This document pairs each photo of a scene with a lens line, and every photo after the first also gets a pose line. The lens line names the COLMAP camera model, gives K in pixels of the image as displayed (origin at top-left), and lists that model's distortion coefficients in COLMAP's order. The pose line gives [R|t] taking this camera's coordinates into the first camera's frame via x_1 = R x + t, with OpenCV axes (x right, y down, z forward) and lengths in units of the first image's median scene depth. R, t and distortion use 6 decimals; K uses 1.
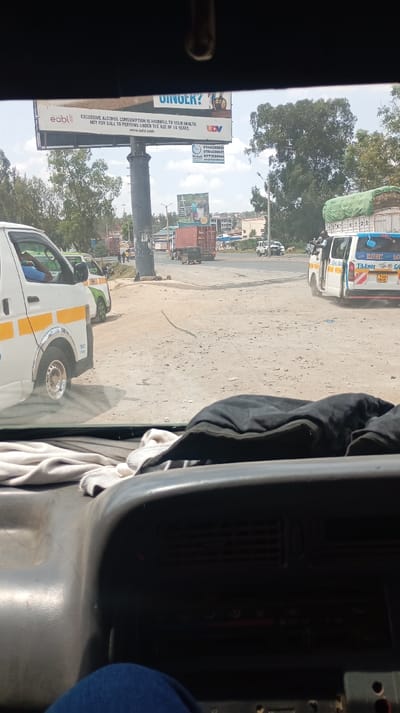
lens RADIAL K [[541.5, 0, 224.7], [0, 541.5, 358.9], [0, 0, 1]] dist [0.000763, -0.001604]
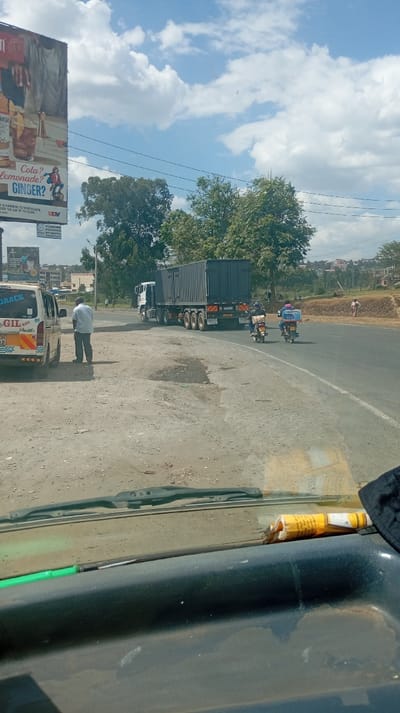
lens RADIAL K [[557.3, 0, 203.5], [0, 557.3, 356.5], [0, 0, 1]] dist [-0.005988, -0.005690]
pose [[0.963952, 0.020839, 0.265259, -0.008747], [0.007459, 0.994420, -0.105226, 0.033382], [-0.265971, 0.103412, 0.958418, -0.168188]]
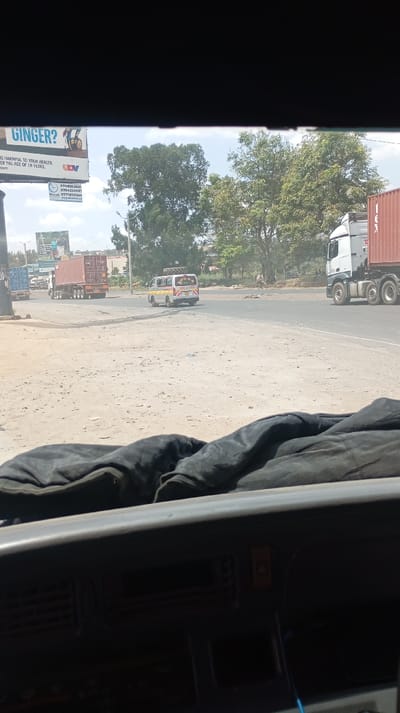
lens RADIAL K [[536.6, 0, 212.4], [0, 536.6, 361.4], [0, 0, 1]] dist [-0.003162, 0.000049]
pose [[0.975207, -0.043111, 0.217056, 0.006707], [0.056108, 0.996959, -0.054072, -0.000656], [-0.214065, 0.064910, 0.974660, 0.001590]]
